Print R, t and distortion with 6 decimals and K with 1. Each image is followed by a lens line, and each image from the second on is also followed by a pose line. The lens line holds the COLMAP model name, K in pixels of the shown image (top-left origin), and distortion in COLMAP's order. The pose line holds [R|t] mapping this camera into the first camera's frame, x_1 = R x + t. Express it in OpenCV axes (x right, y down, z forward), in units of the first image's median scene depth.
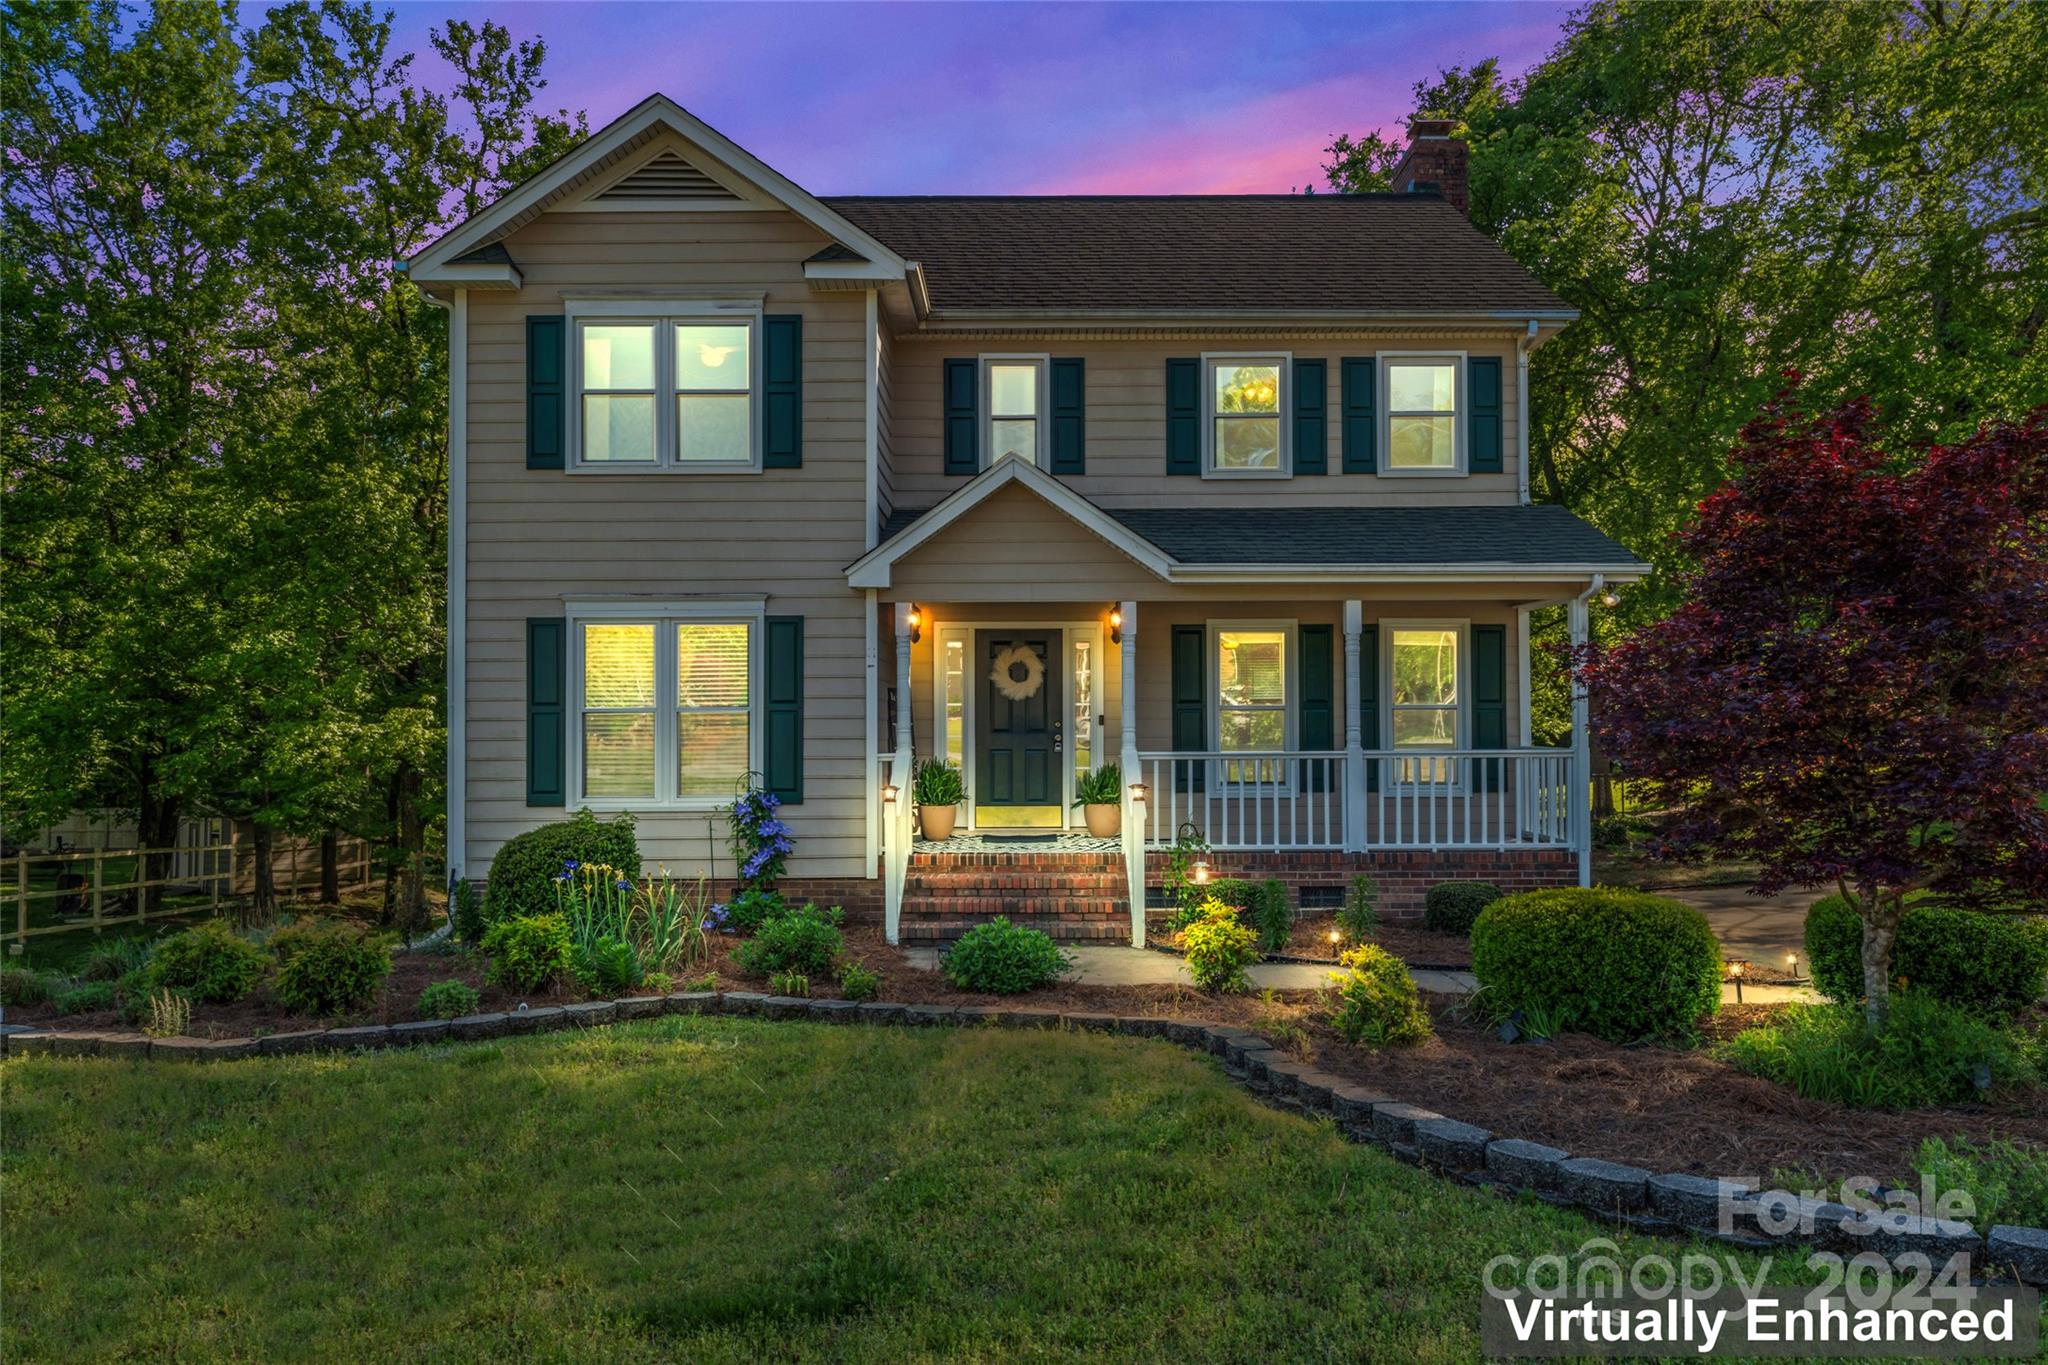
lens RADIAL K [[1458.5, 0, 1024.0], [0, 1458.5, 682.5], [0, 0, 1]] dist [0.003045, -0.000030]
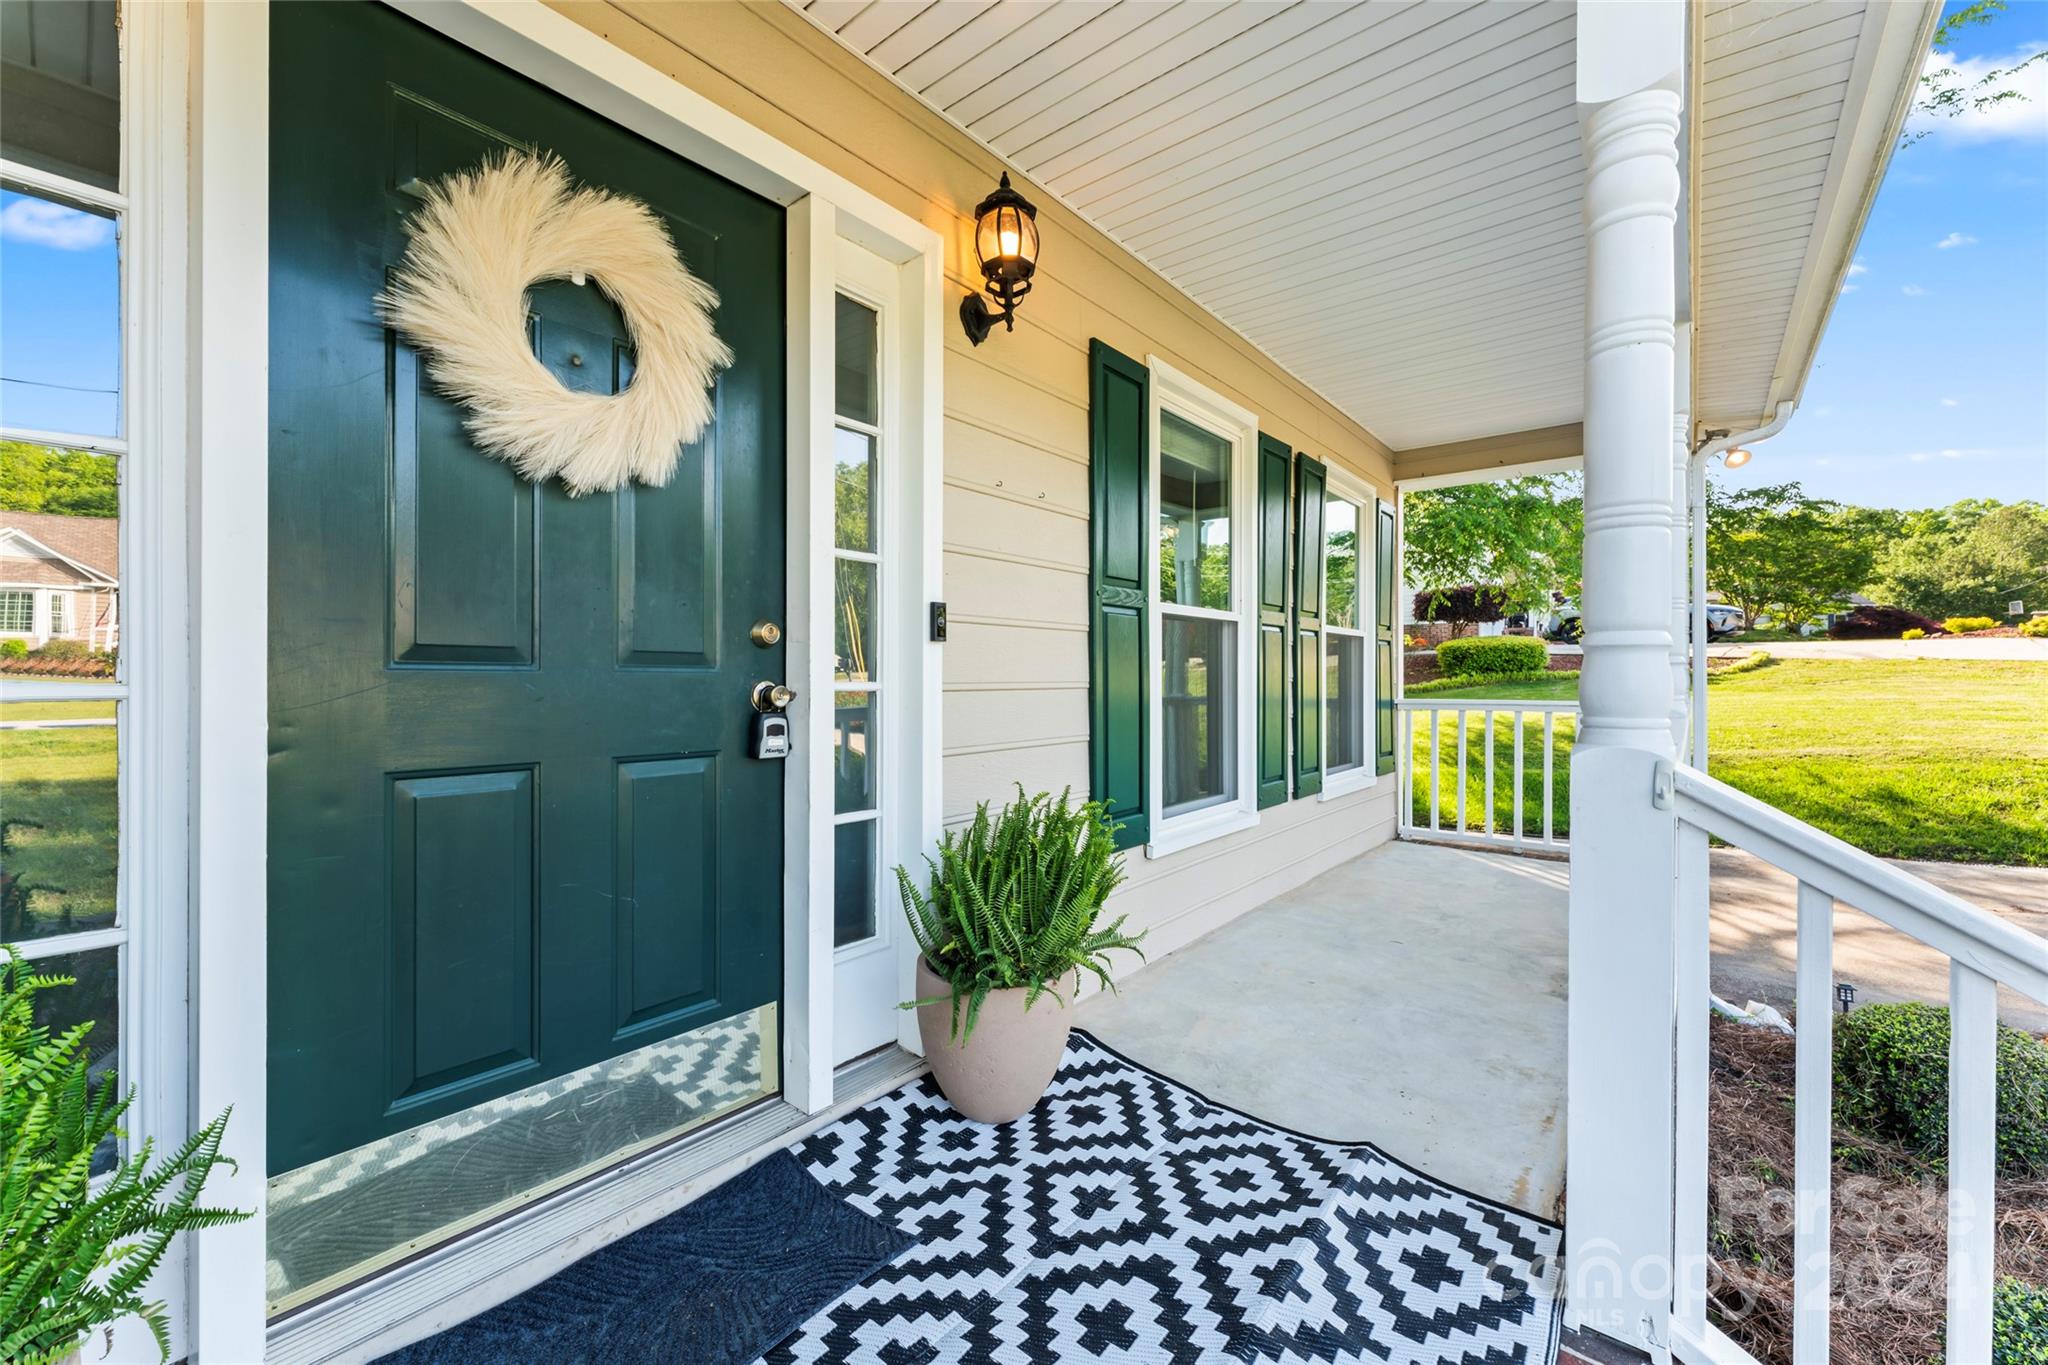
lens RADIAL K [[832.2, 0, 1024.0], [0, 832.2, 682.5], [0, 0, 1]] dist [0.000427, 0.000056]
pose [[0.627668, -0.001707, 0.778480, -0.057455], [-0.023176, 0.999513, 0.020877, 0.037813], [-0.778136, -0.031146, 0.627323, 0.991689]]
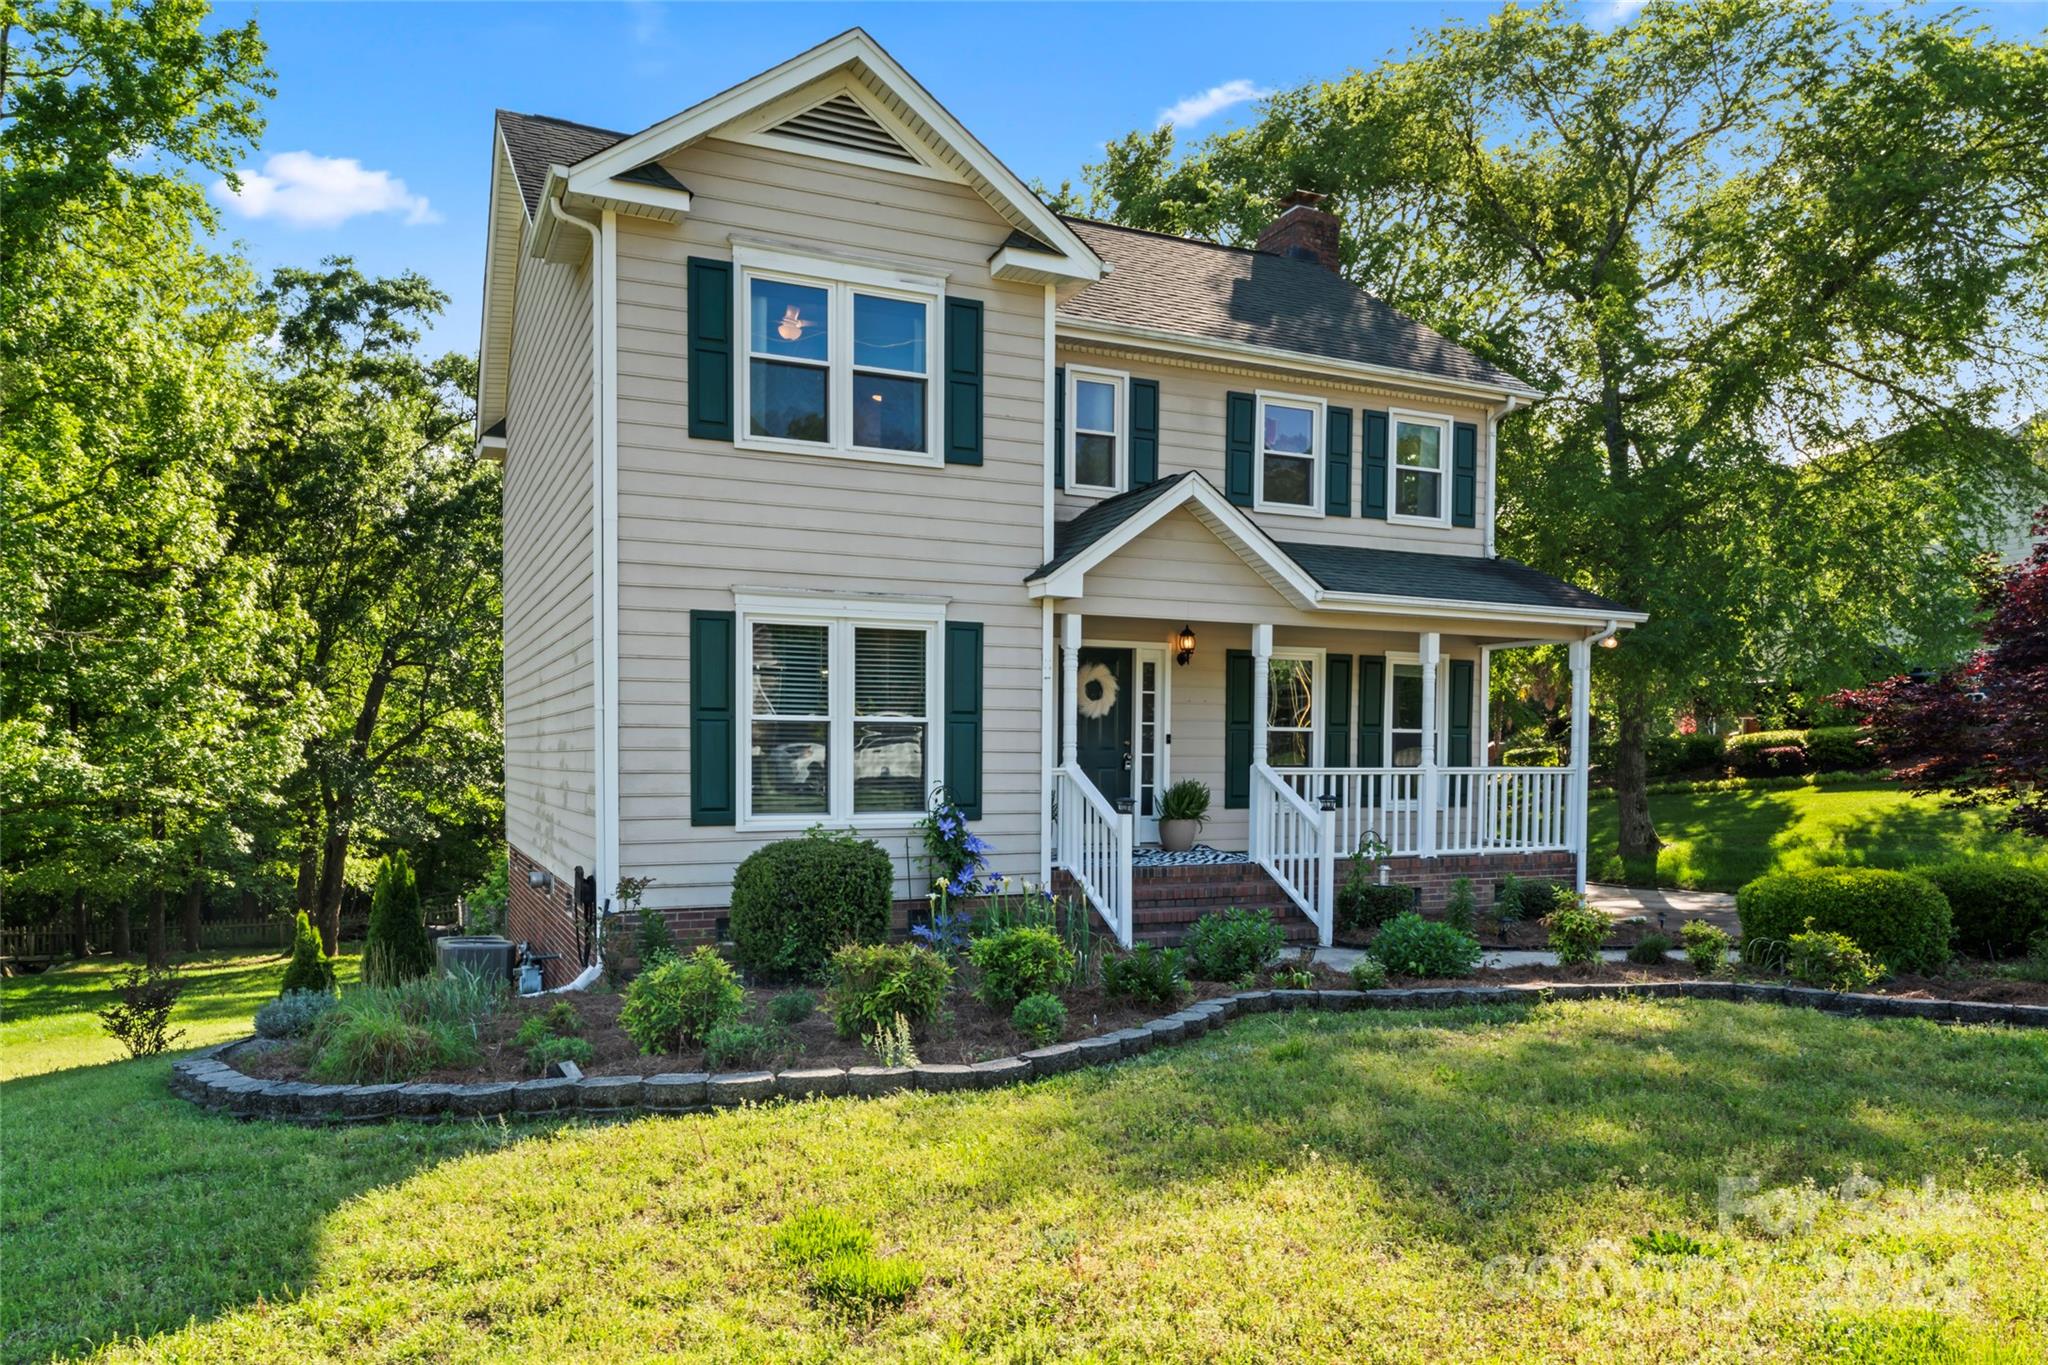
lens RADIAL K [[1401.8, 0, 1025.3], [0, 1401.8, 796.1], [0, 0, 1]] dist [-0.001765, 0.000391]
pose [[0.907576, -0.002784, 0.419878, -0.509296], [-0.023585, 0.998061, 0.057597, 0.013851], [-0.419224, -0.062176, 0.905751, 0.149567]]
